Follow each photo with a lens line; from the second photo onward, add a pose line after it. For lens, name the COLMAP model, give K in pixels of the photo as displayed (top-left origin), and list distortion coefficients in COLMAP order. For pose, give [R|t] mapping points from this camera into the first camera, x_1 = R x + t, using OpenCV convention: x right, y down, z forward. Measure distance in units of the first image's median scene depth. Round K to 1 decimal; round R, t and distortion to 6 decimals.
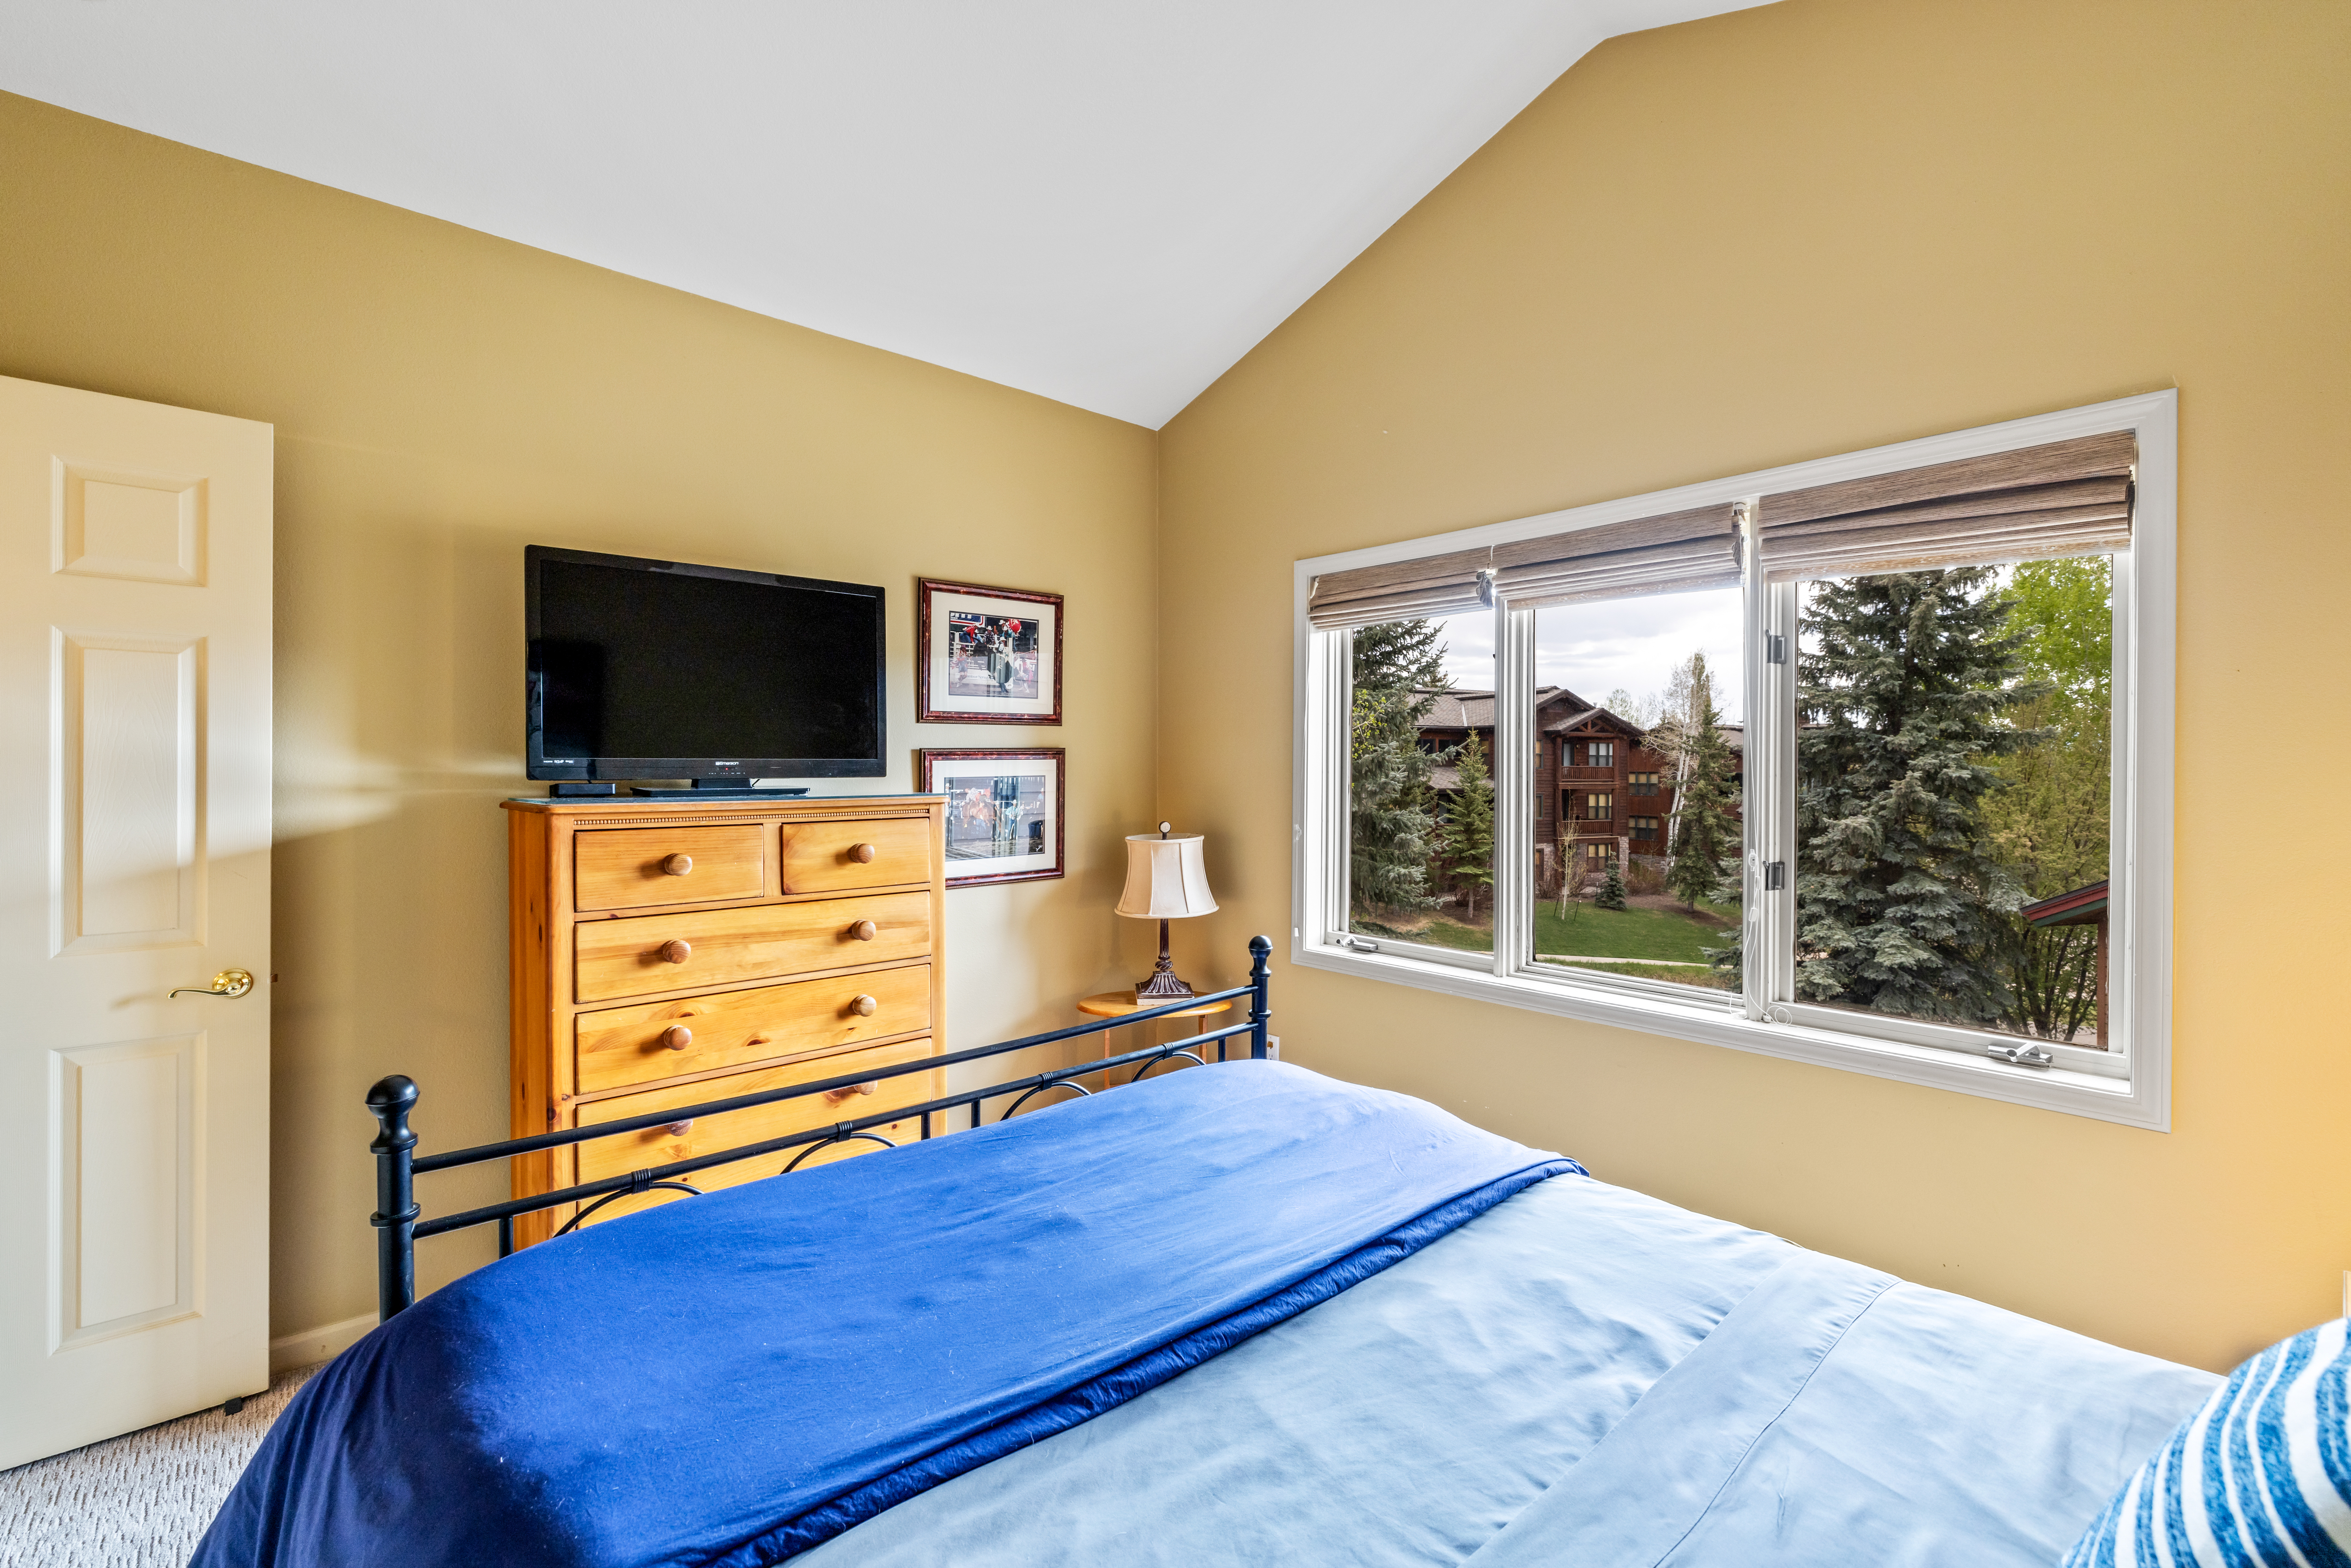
lens RADIAL K [[1015.6, 0, 1168.1], [0, 1015.6, 774.4], [0, 0, 1]] dist [-0.003772, 0.001921]
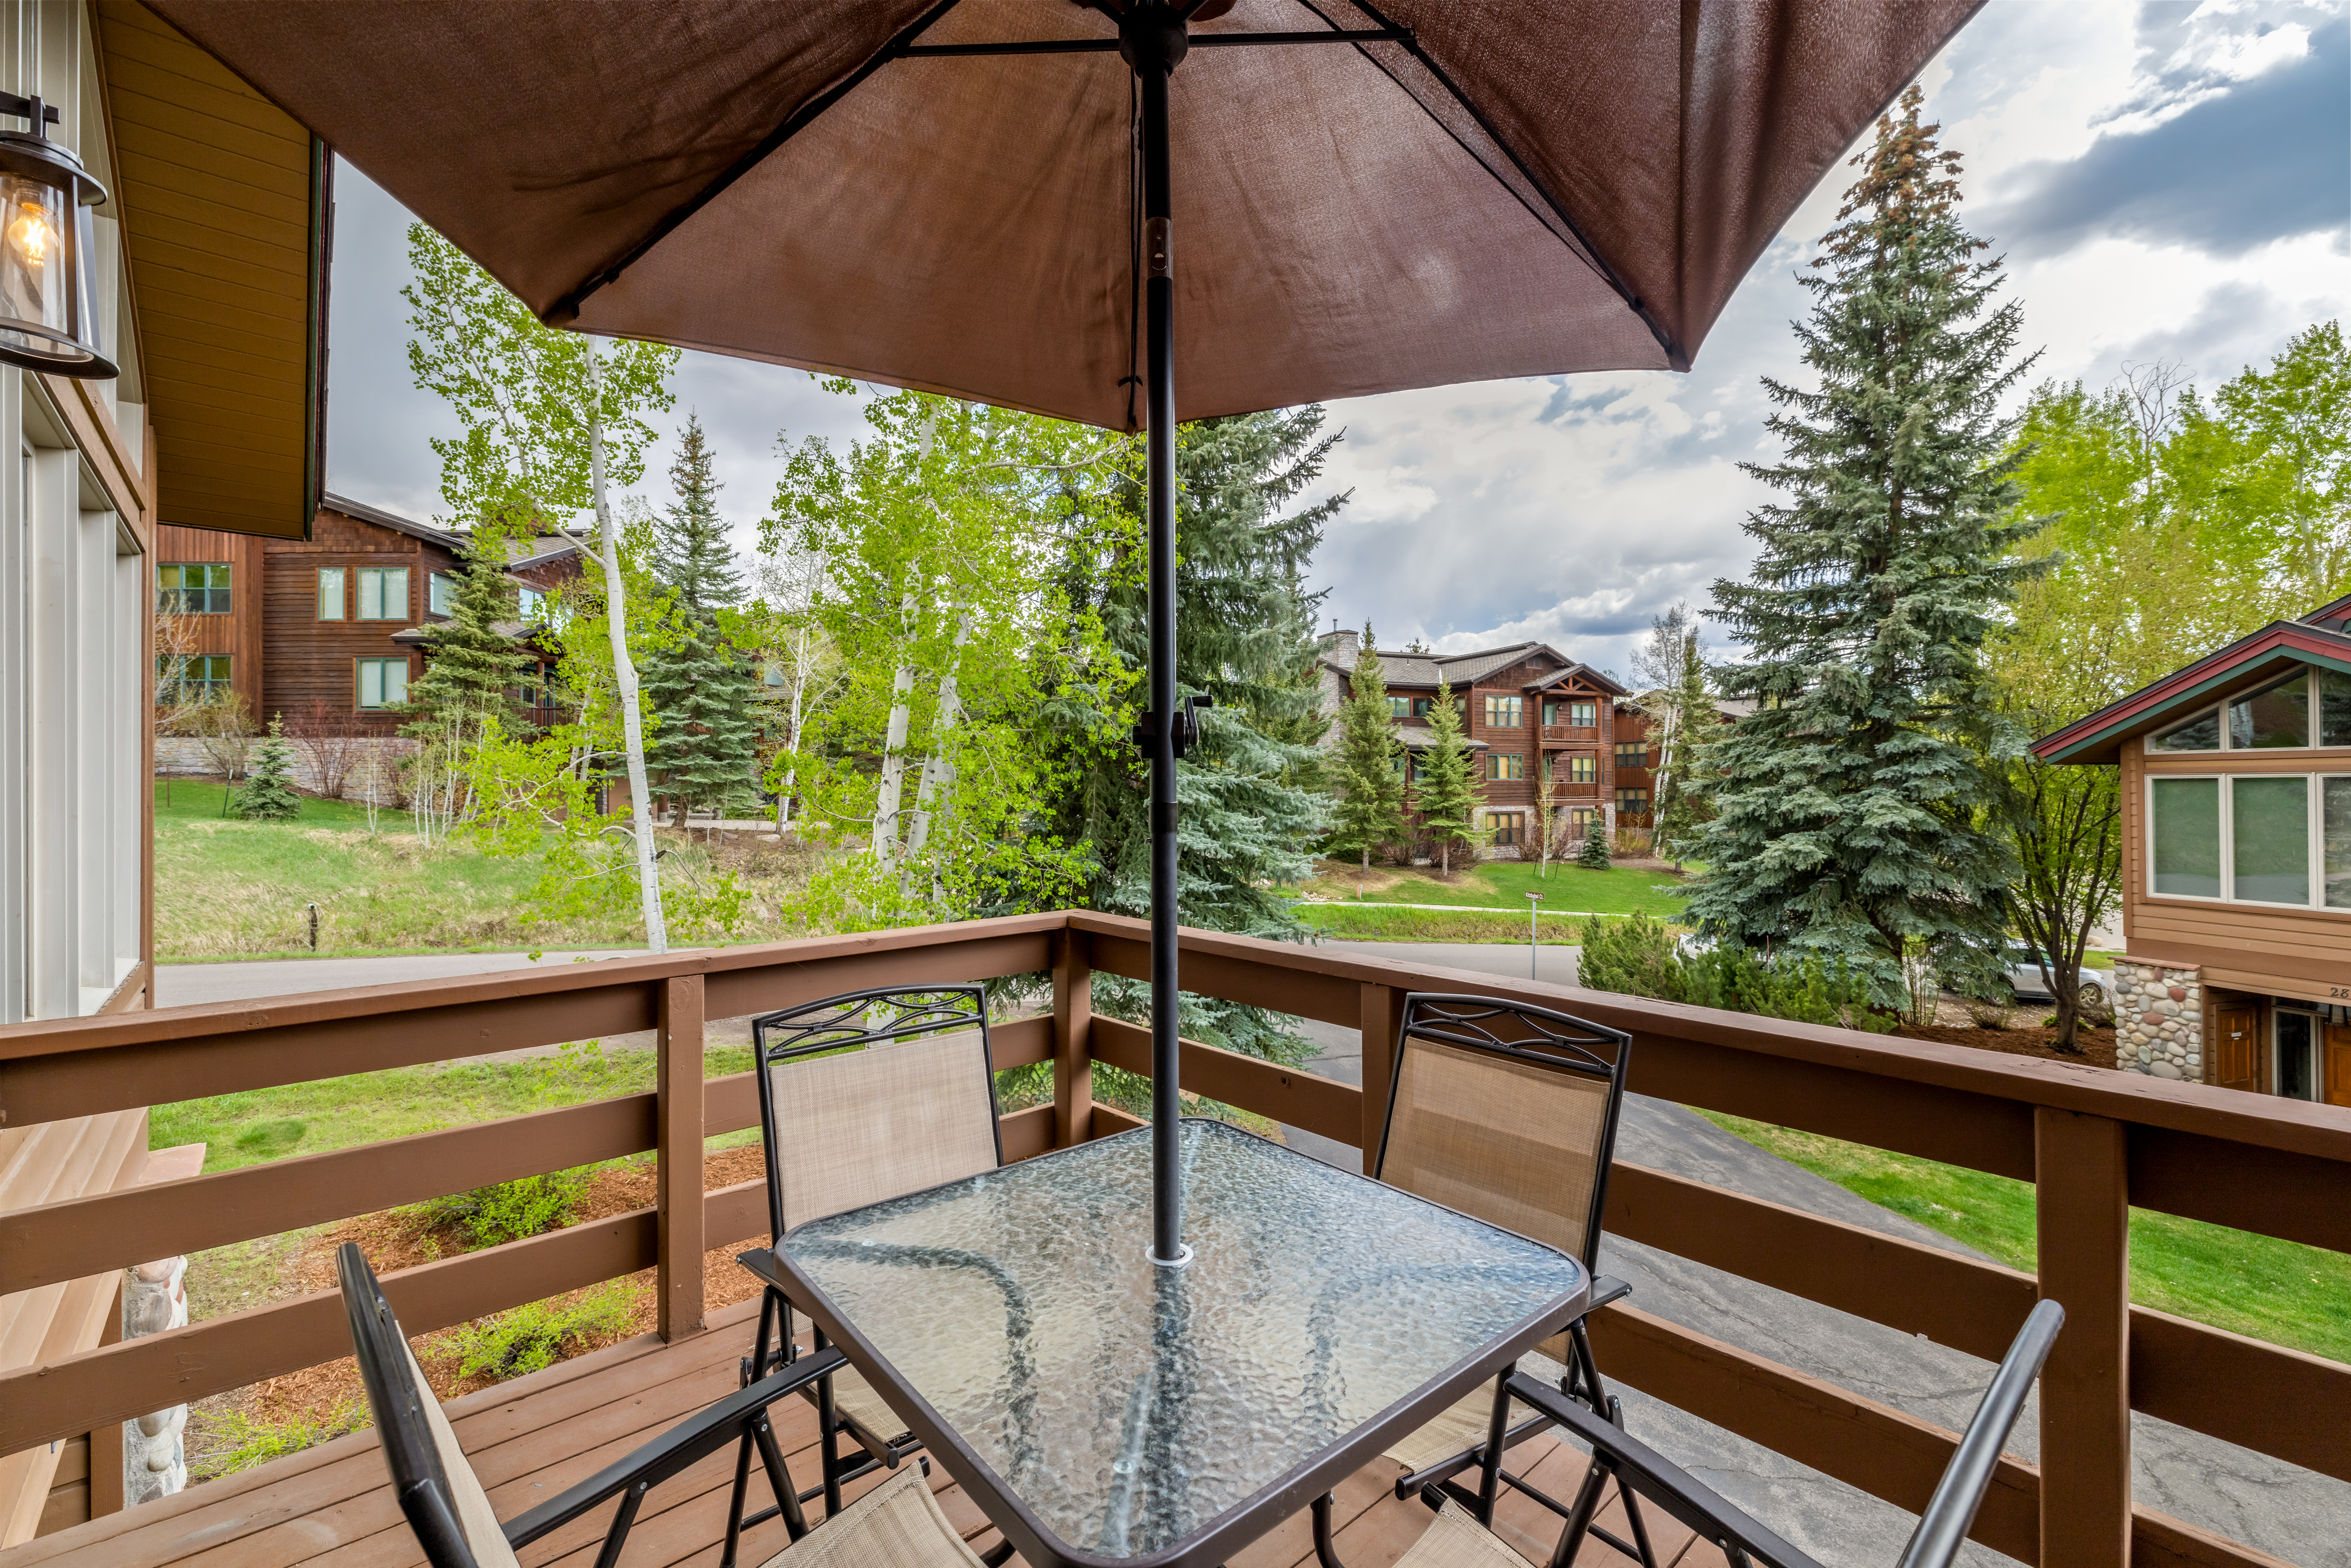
lens RADIAL K [[1015.6, 0, 1178.4], [0, 1015.6, 777.3], [0, 0, 1]] dist [-0.003772, 0.001921]
pose [[0.999943, -0.008331, 0.006730, 0.100056], [0.008470, 0.999743, -0.021019, 0.146665], [-0.006553, 0.021075, 0.999756, 0.127907]]
